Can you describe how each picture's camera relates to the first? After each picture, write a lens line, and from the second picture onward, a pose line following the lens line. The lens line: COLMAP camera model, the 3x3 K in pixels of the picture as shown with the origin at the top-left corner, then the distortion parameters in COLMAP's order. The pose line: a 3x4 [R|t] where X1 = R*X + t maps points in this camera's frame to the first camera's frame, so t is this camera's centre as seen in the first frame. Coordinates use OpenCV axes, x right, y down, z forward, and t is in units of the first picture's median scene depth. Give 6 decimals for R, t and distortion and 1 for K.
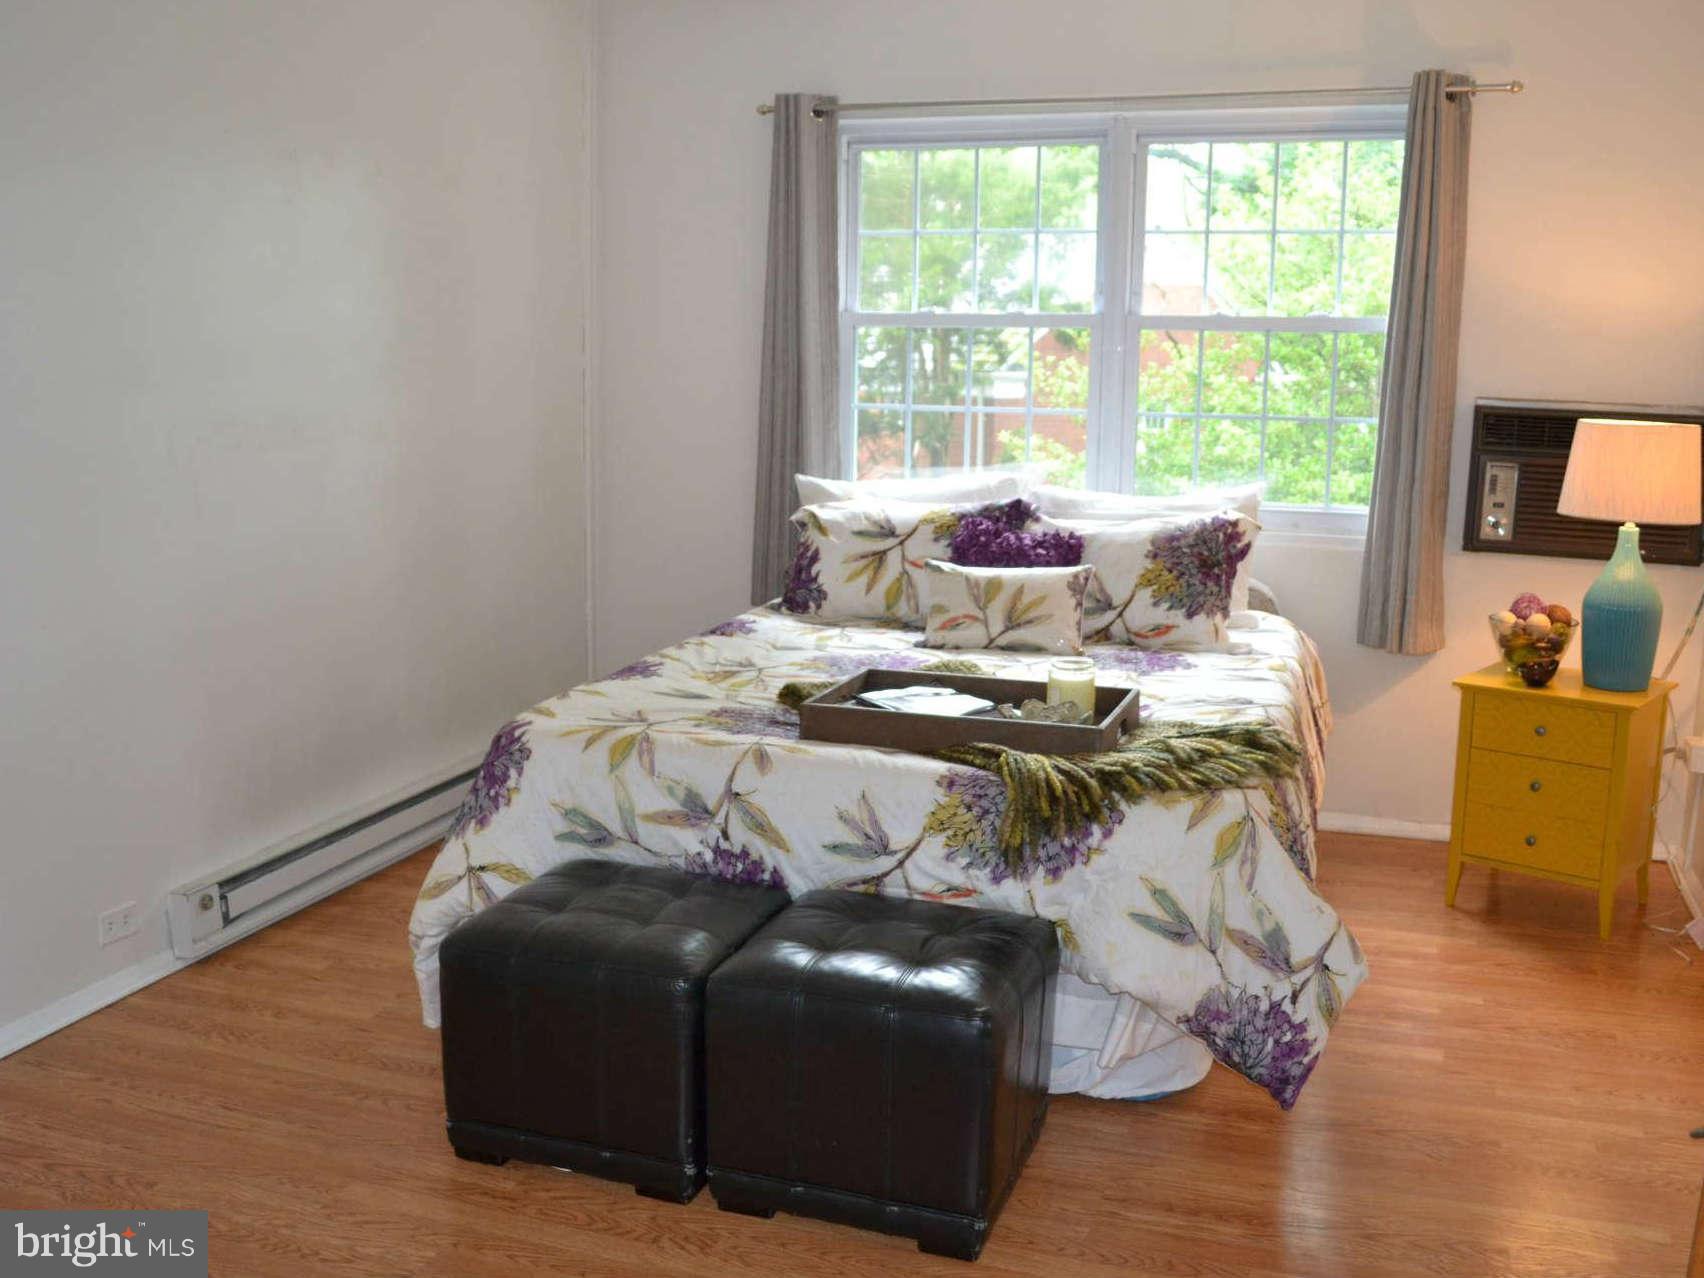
lens RADIAL K [[1739.1, 0, 876.4], [0, 1739.1, 640.7], [0, 0, 1]] dist [-0.098756, 0.013386]
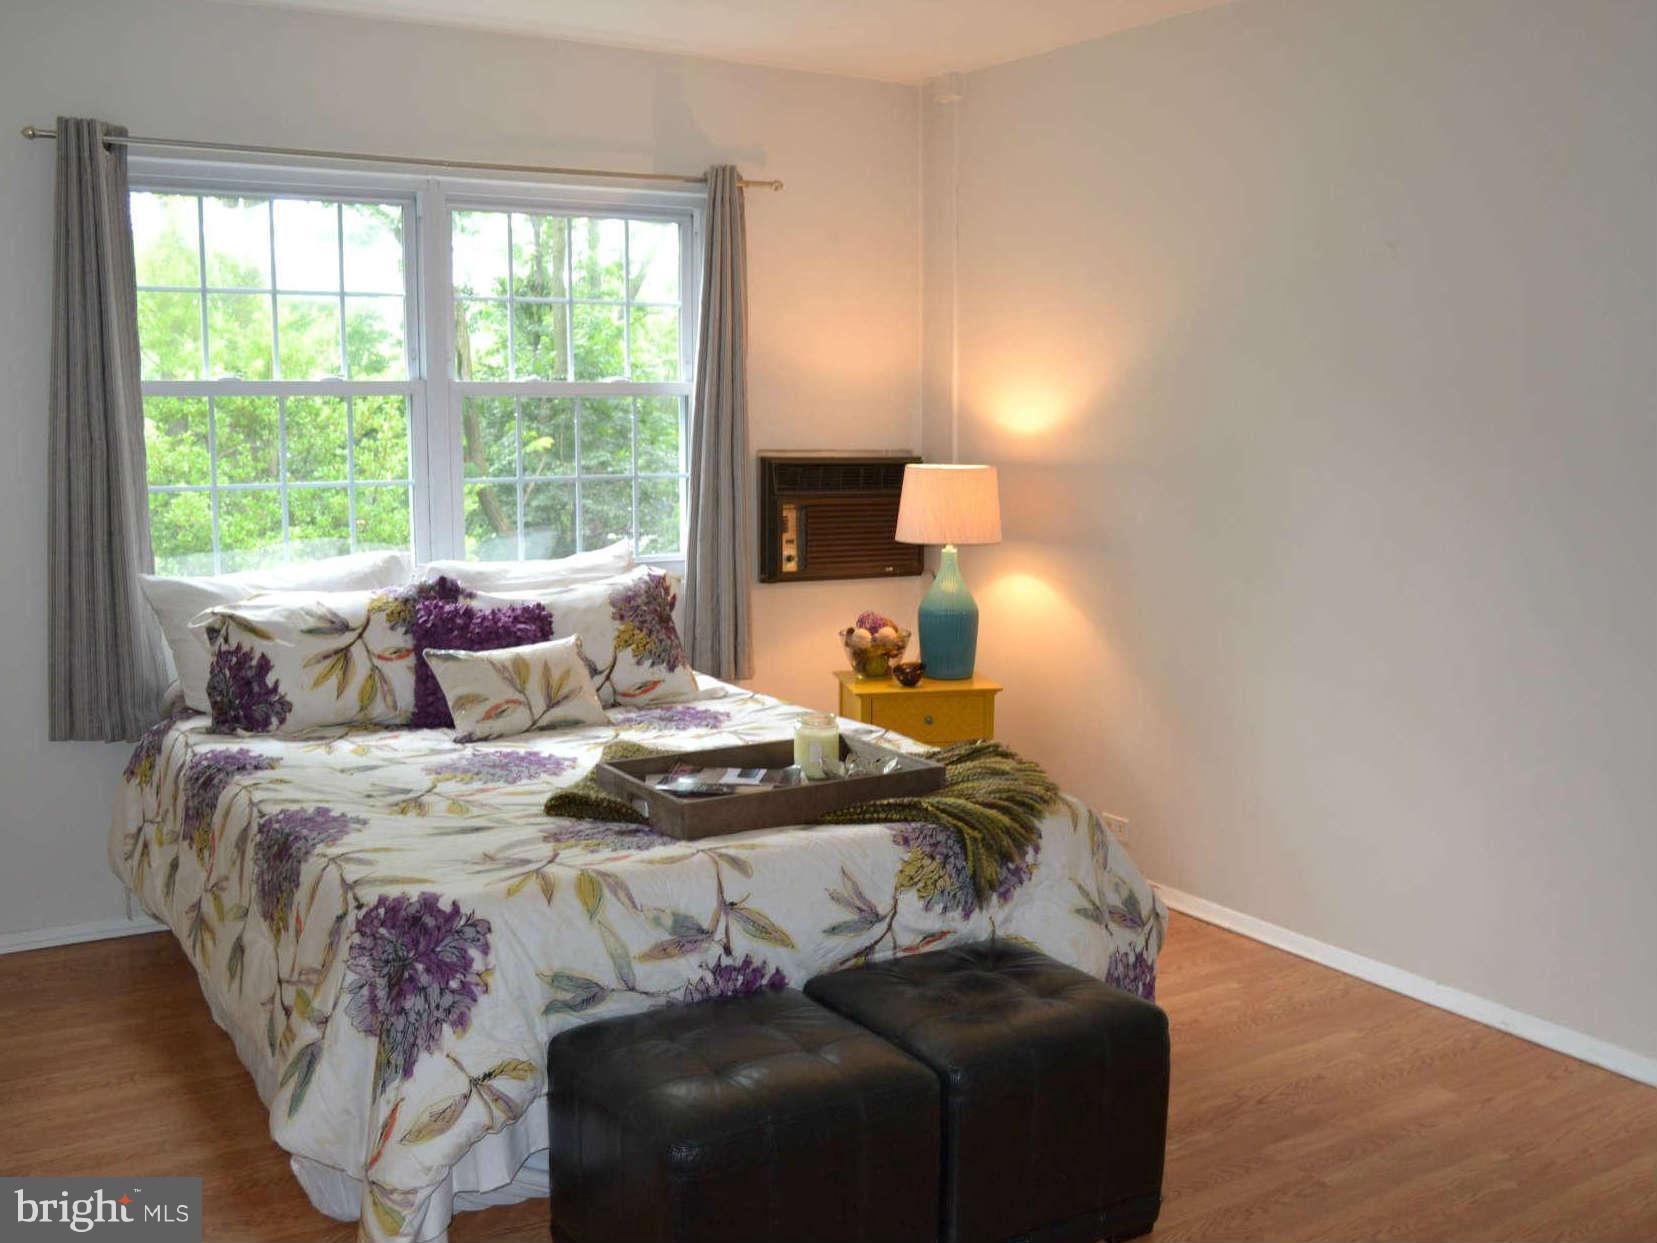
lens RADIAL K [[1691.1, 0, 852.2], [0, 1691.1, 623.1], [0, 0, 1]] dist [-0.098756, 0.013386]
pose [[0.602530, -0.113620, 0.789967, -0.585316], [0.136307, 0.989922, 0.038414, -0.069425], [-0.786370, 0.084533, 0.611945, 0.297358]]
